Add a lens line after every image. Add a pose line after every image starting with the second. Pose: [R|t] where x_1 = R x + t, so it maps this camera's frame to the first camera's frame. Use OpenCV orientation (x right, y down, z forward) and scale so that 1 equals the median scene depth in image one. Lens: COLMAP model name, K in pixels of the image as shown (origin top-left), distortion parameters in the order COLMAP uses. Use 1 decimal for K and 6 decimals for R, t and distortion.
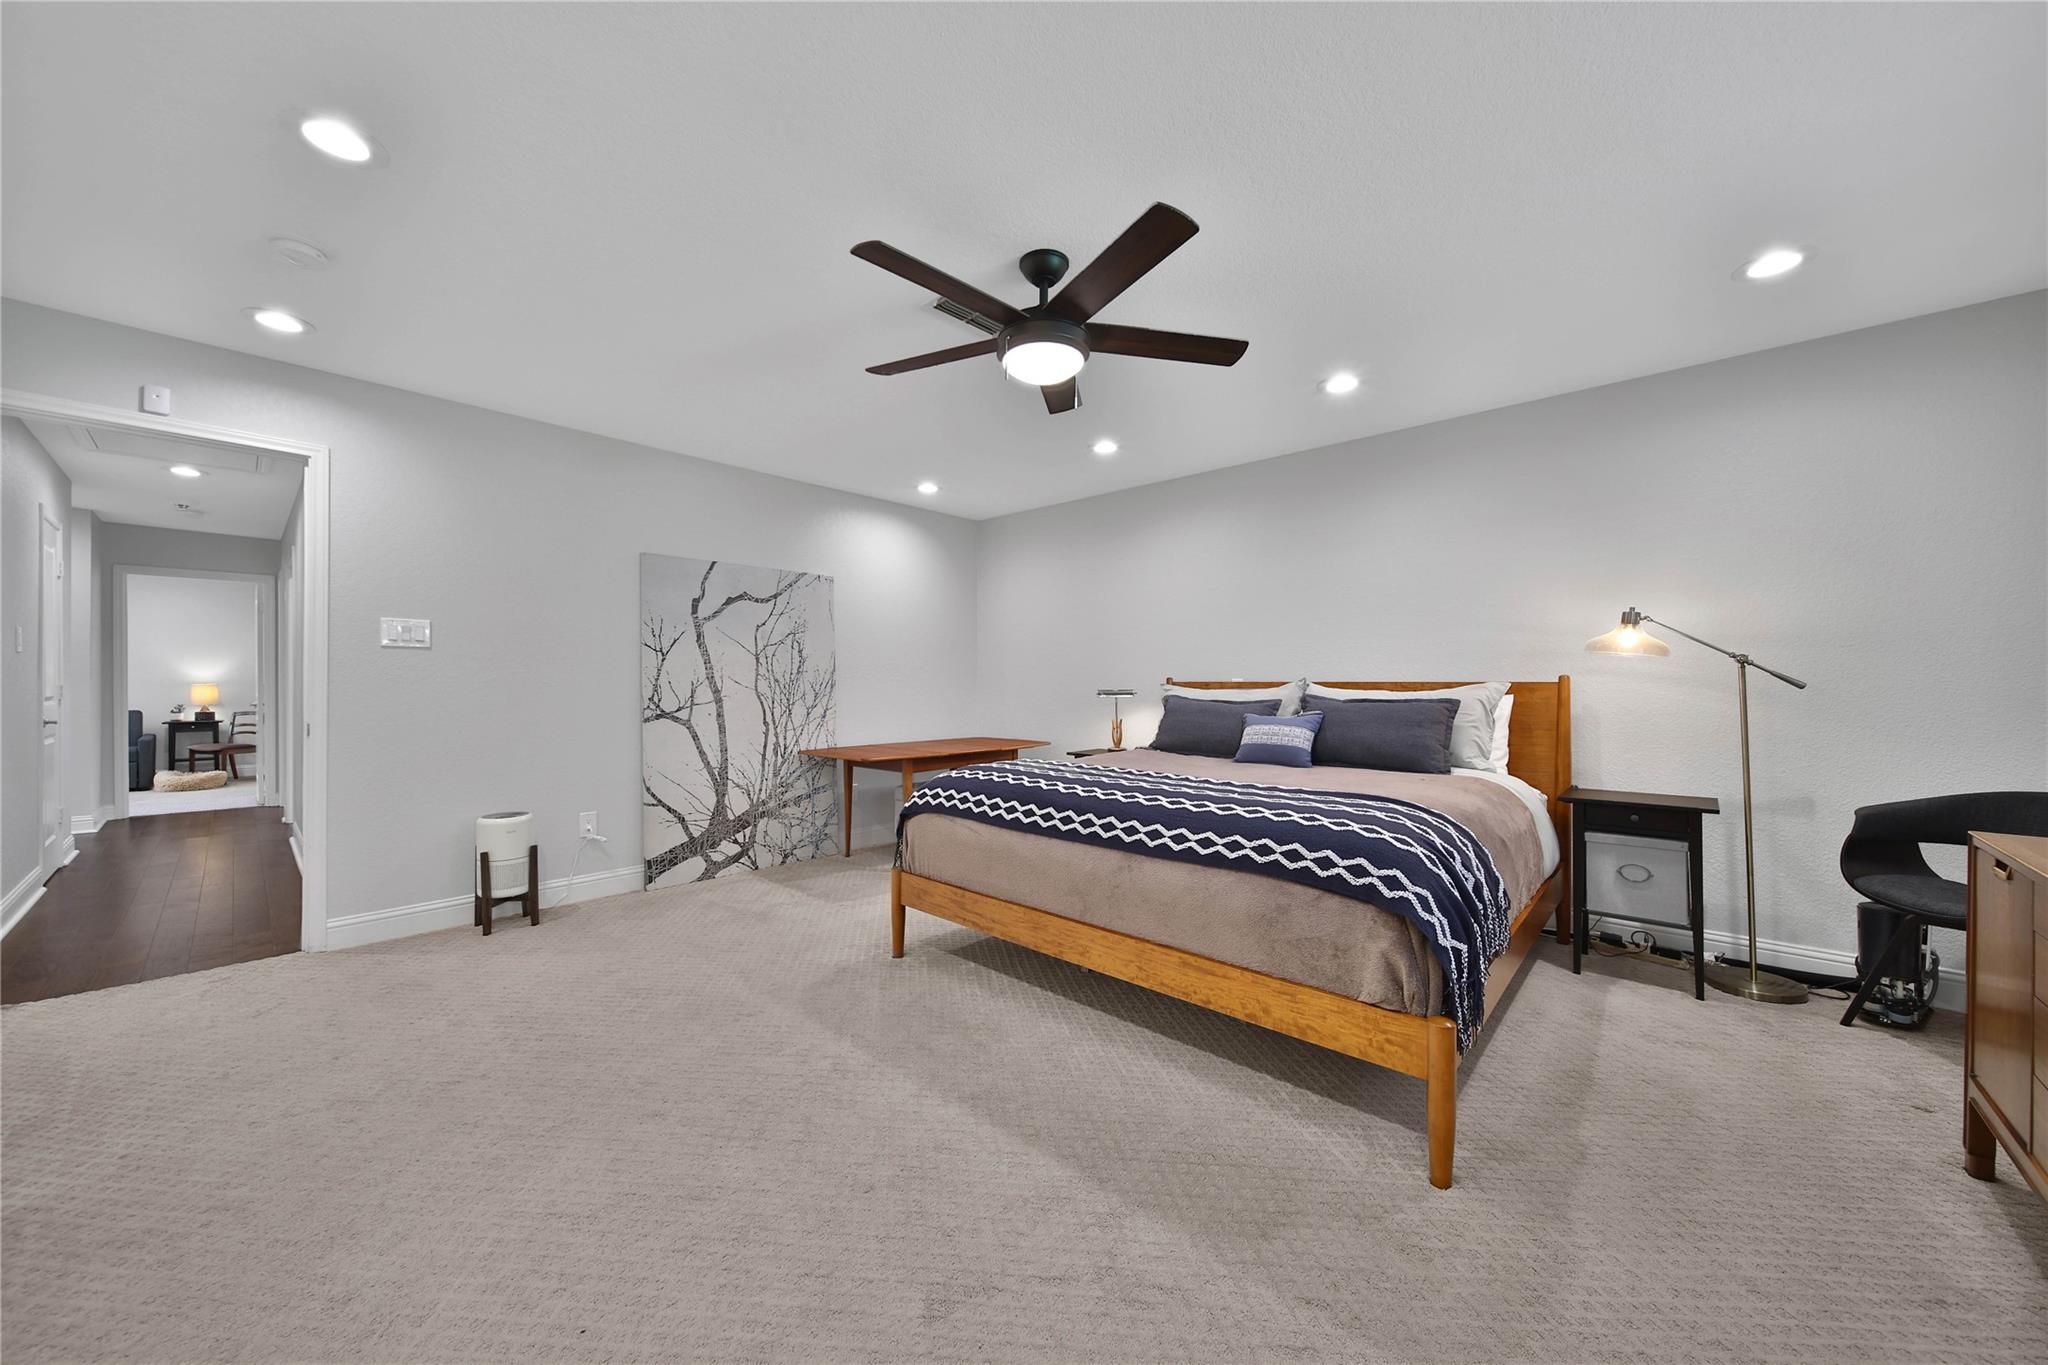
lens RADIAL K [[722.5, 0, 1019.0], [0, 722.5, 685.6], [0, 0, 1]] dist [-0.002032, -0.001006]
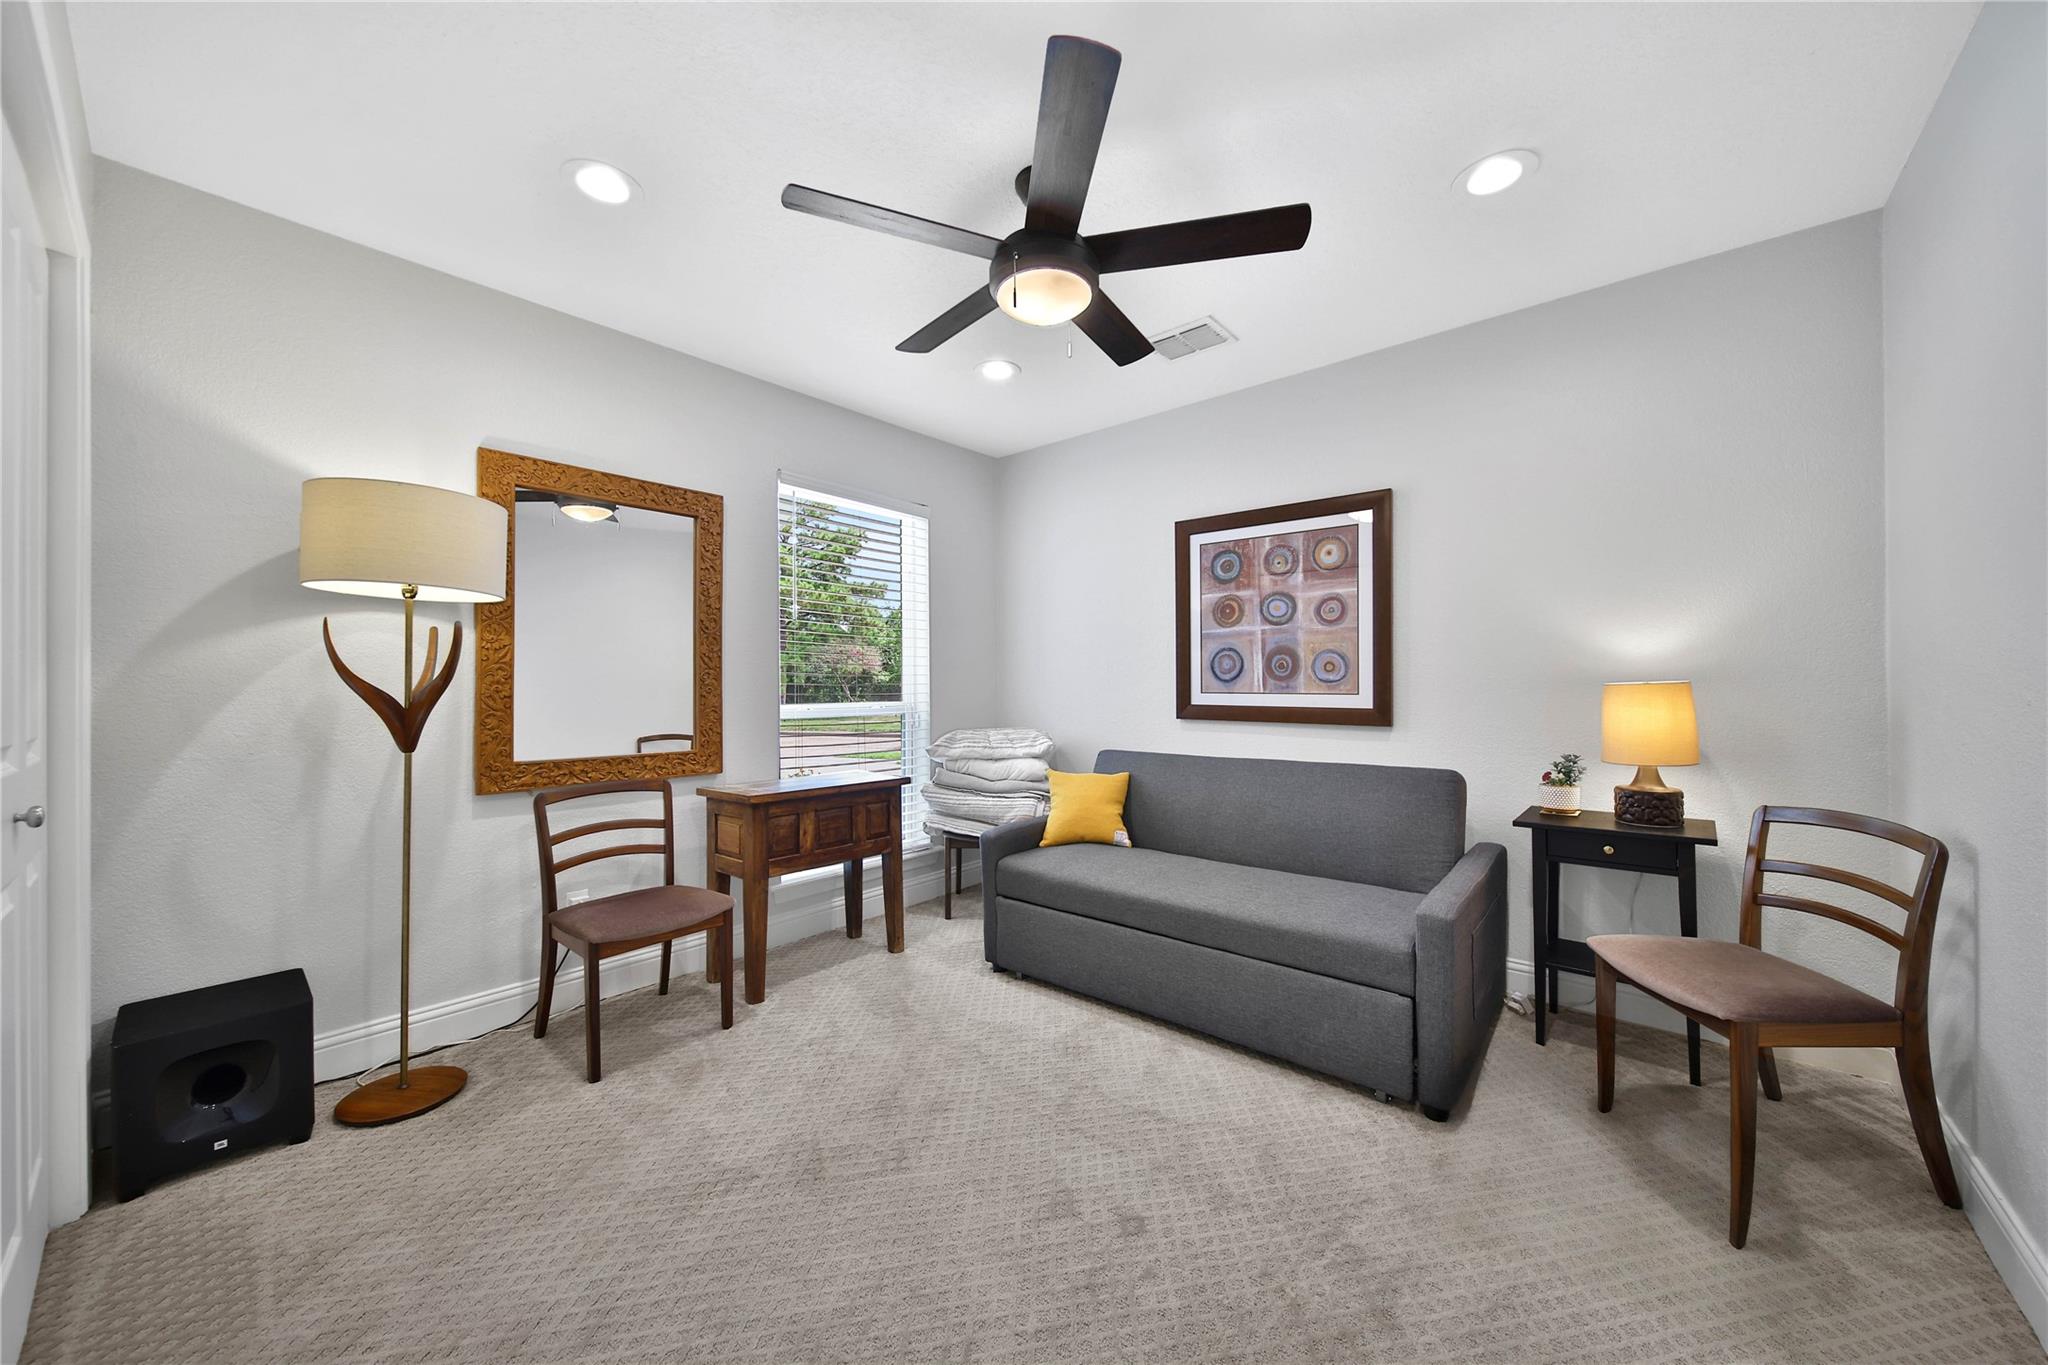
lens RADIAL K [[722.5, 0, 1020.2], [0, 722.5, 684.6], [0, 0, 1]] dist [-0.002032, -0.001006]
pose [[0.019496, -0.003712, -0.999803, -0.567073], [0.004721, 0.999982, -0.003621, -0.000487], [0.999799, -0.004649, 0.019514, 0.497472]]
